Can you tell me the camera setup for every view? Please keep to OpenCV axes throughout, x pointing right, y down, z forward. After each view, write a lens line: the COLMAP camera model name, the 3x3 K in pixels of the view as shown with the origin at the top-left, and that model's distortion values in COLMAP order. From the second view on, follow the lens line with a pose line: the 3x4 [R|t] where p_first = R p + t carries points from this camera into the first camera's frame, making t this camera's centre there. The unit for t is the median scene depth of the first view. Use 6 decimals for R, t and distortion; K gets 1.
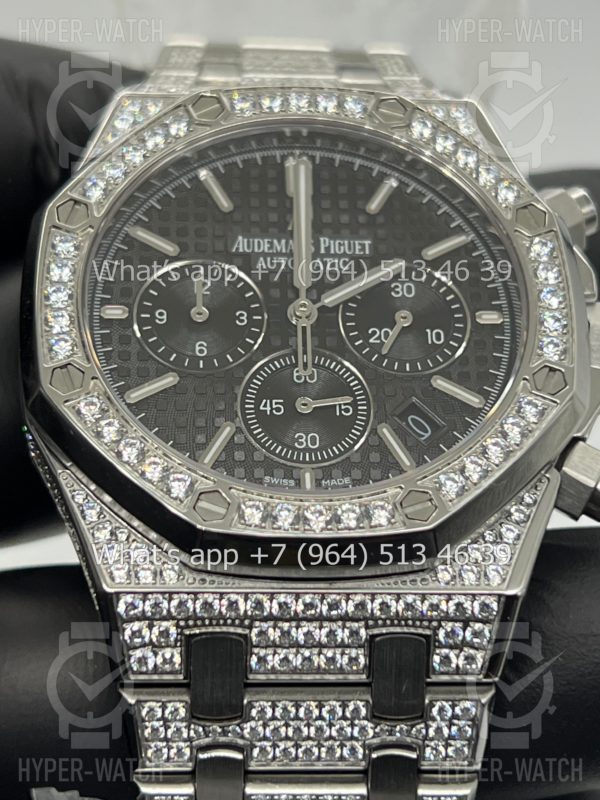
lens RADIAL K [[1882.9, 0, 298.8], [0, 1882.9, 397.0], [0, 0, 1]] dist [0.244713, 0.000000]
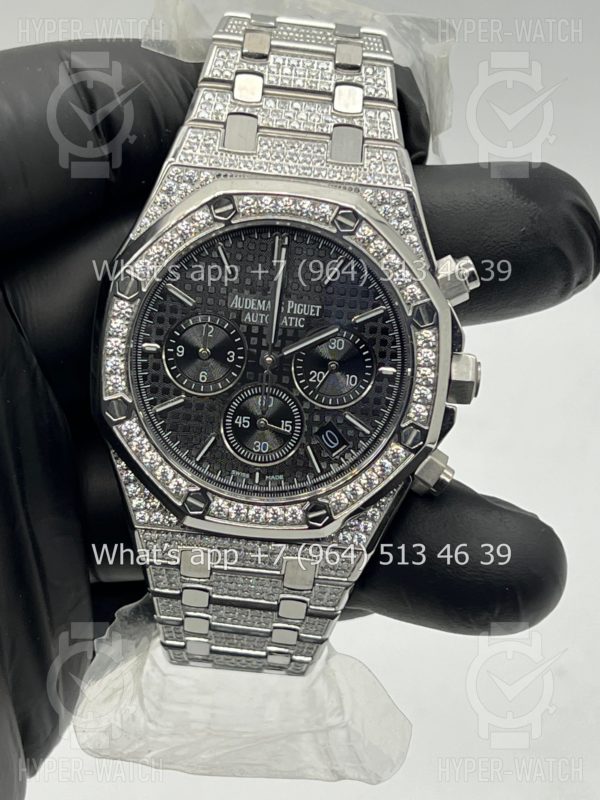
lens RADIAL K [[1882.9, 0, 301.1], [0, 1882.9, 400.8], [0, 0, 1]] dist [0.244713, 0.000000]
pose [[0.990784, 0.132657, -0.027355, 0.076280], [-0.092186, 0.808401, 0.581369, -0.937165], [0.099236, -0.573489, 0.813180, -0.302000]]
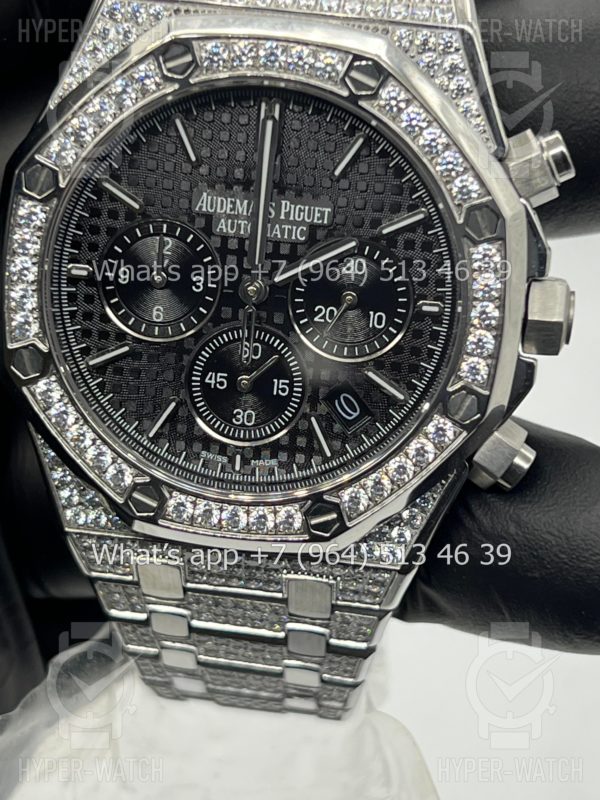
lens RADIAL K [[1882.9, 0, 300.6], [0, 1882.9, 393.0], [0, 0, 1]] dist [0.244713, 0.000000]
pose [[0.980566, 0.142570, -0.134777, 0.179522], [-0.025830, 0.774799, 0.631679, -0.670840], [0.194483, -0.615922, 0.763424, 0.157393]]
